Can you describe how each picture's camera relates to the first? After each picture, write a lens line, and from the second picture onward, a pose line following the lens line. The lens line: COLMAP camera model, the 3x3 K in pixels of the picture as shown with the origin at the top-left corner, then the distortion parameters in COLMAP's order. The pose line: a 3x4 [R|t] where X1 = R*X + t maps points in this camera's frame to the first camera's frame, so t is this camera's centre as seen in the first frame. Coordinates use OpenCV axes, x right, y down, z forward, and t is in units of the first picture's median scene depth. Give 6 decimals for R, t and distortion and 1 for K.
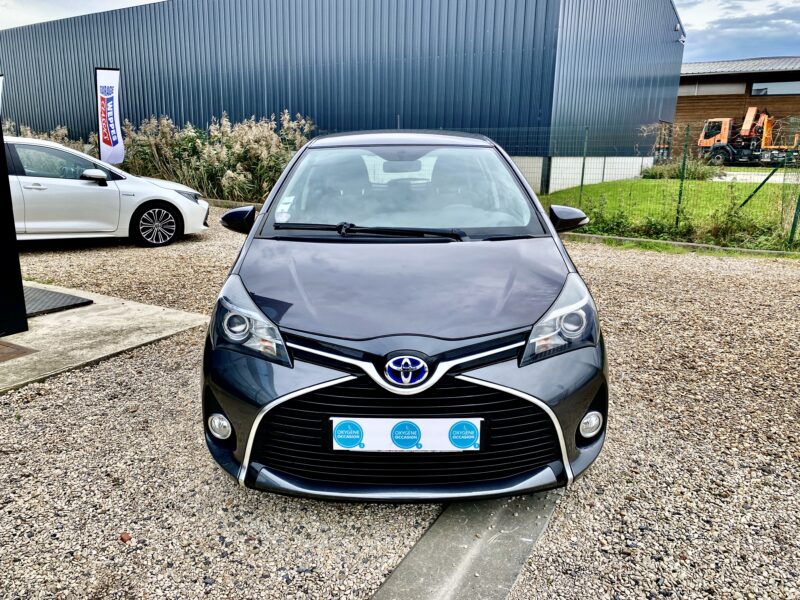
lens RADIAL K [[604.7, 0, 400.0], [0, 604.7, 300.0], [0, 0, 1]] dist [0.042595, -0.059462]
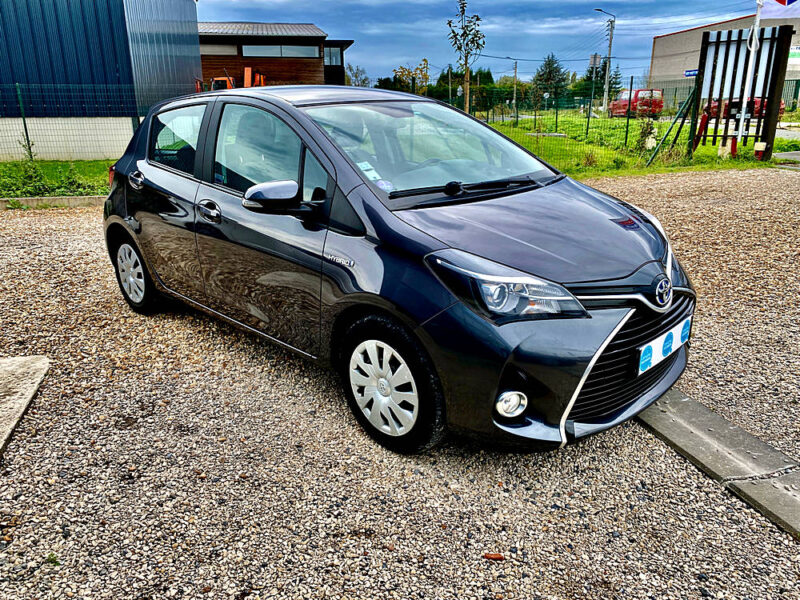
lens RADIAL K [[604.7, 0, 400.0], [0, 604.7, 300.0], [0, 0, 1]] dist [0.042595, -0.059462]
pose [[0.702740, -0.228942, 0.673604, -0.841572], [0.187121, 0.972951, 0.135469, -0.091664], [-0.686398, 0.030846, 0.726572, 0.355111]]
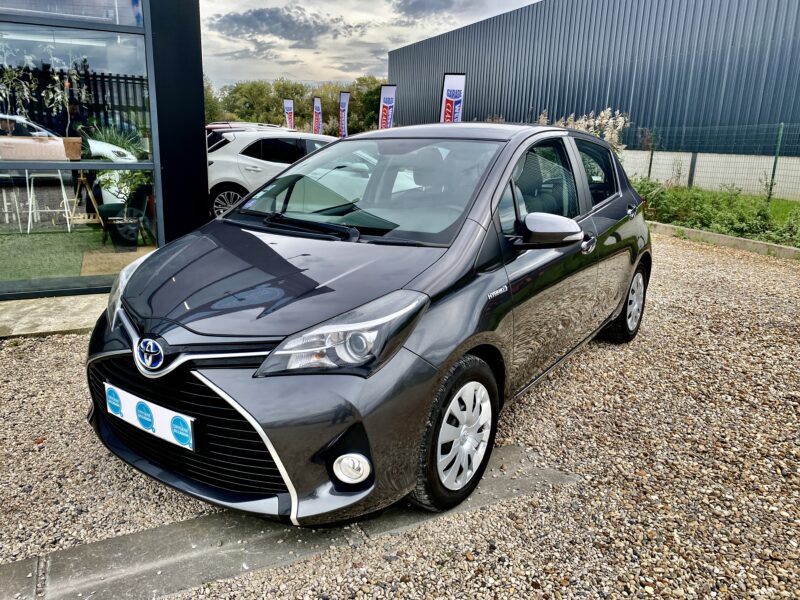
lens RADIAL K [[604.7, 0, 400.0], [0, 604.7, 300.0], [0, 0, 1]] dist [0.042595, -0.059462]
pose [[0.814616, 0.150740, -0.560070, 0.691829], [-0.150444, 0.987502, 0.046963, -0.063482], [0.560150, 0.046002, 0.827113, 0.291537]]
